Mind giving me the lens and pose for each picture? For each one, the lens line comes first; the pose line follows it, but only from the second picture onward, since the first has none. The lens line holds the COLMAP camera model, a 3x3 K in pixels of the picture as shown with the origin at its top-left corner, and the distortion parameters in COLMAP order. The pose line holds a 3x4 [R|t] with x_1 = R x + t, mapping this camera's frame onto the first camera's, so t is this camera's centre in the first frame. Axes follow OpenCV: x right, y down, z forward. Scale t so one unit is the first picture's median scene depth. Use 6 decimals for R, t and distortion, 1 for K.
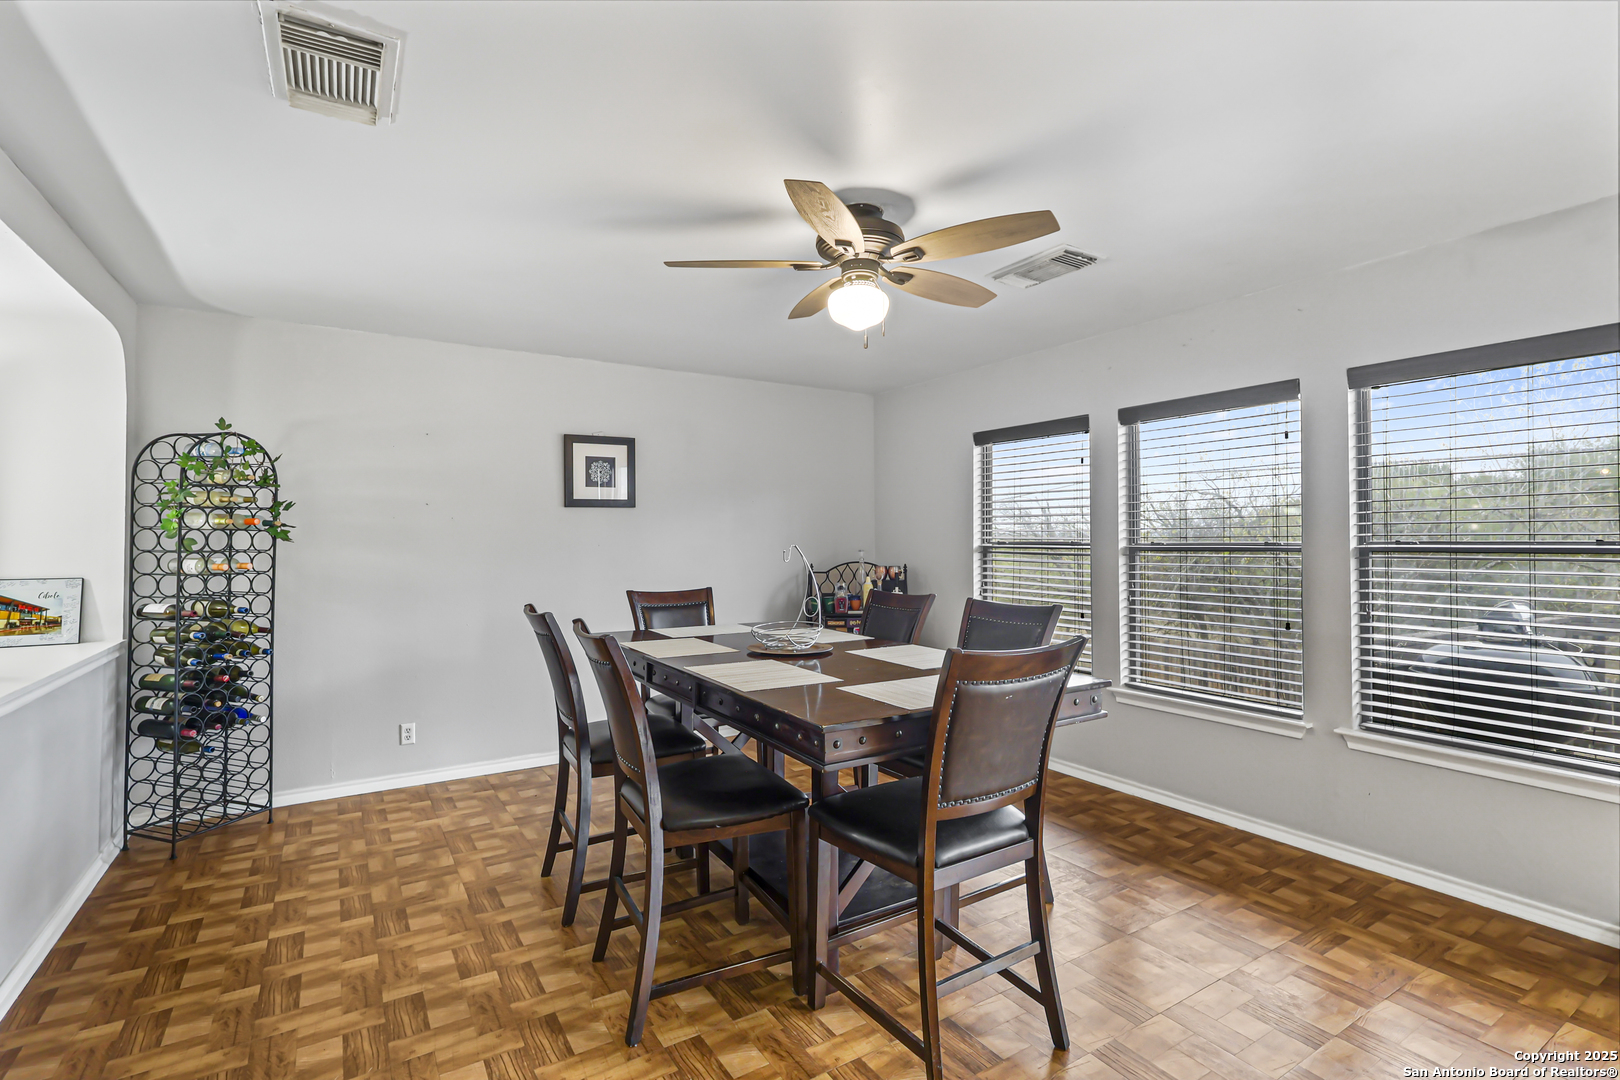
lens RADIAL K [[753.4, 0, 801.1], [0, 753.4, 538.3], [0, 0, 1]] dist [-0.002710, -0.000426]
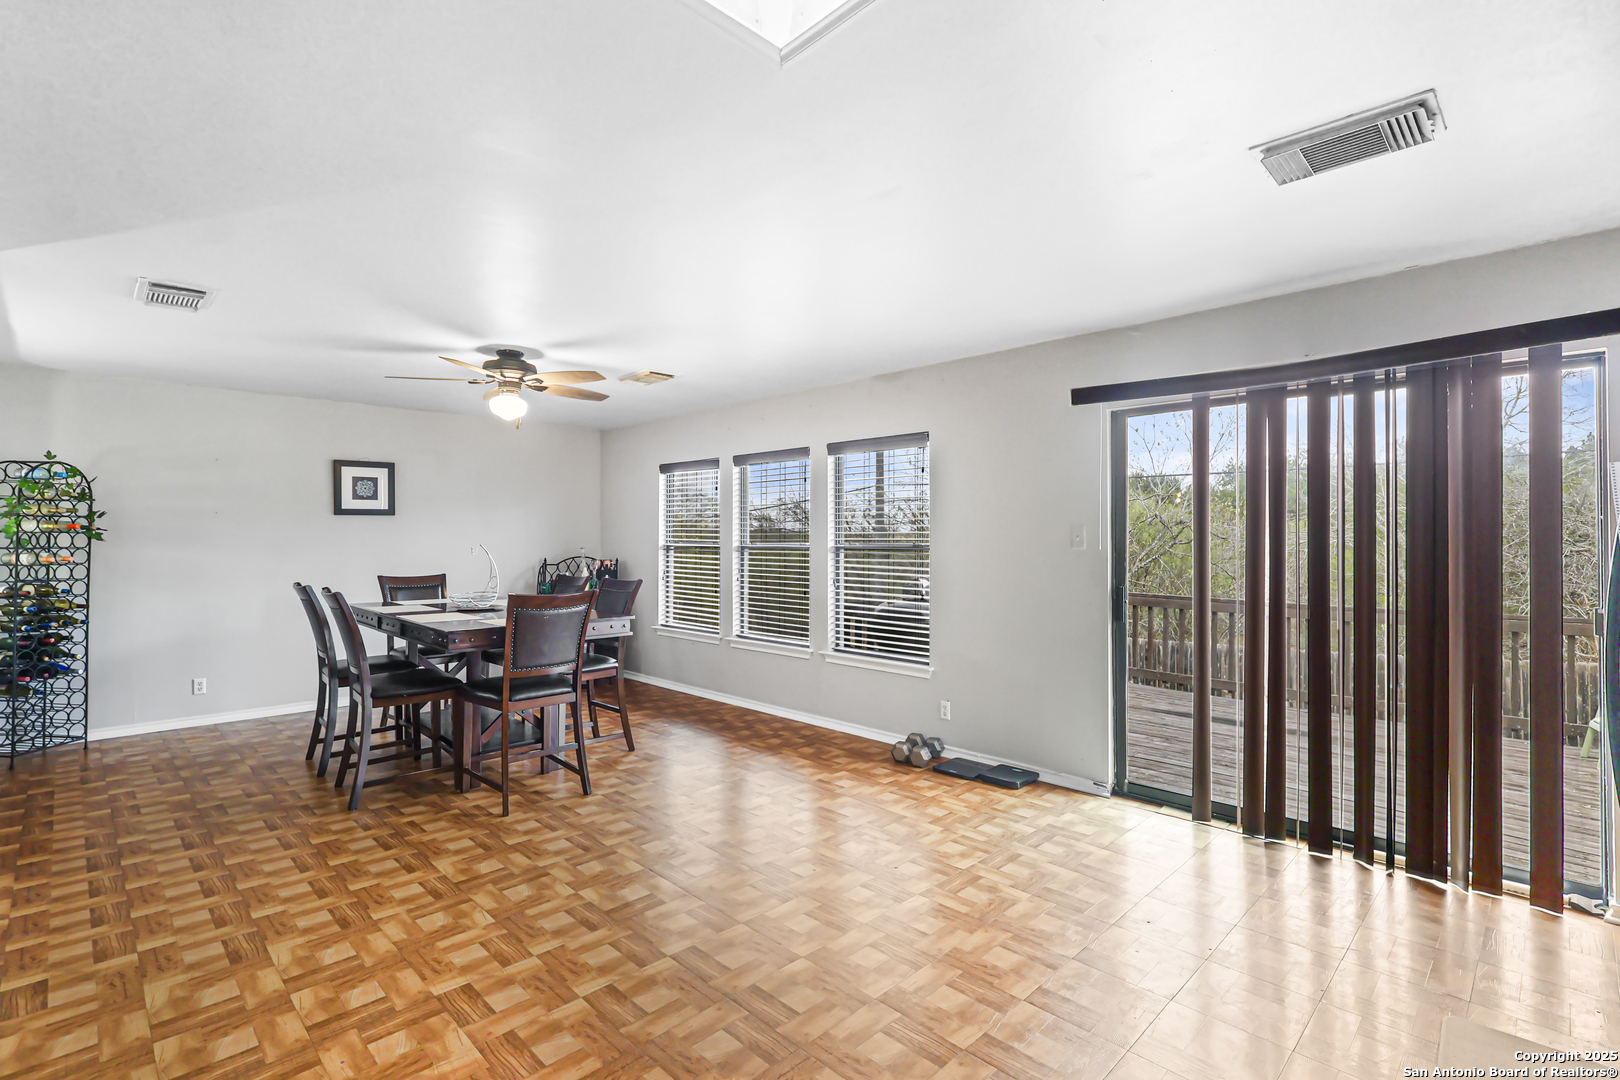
lens RADIAL K [[753.4, 0, 805.4], [0, 753.4, 539.6], [0, 0, 1]] dist [-0.002710, -0.000426]
pose [[0.975791, 0.003069, 0.218684, 0.265234], [-0.003923, 0.999986, 0.003473, -0.008108], [-0.218671, -0.004247, 0.975789, -0.610562]]
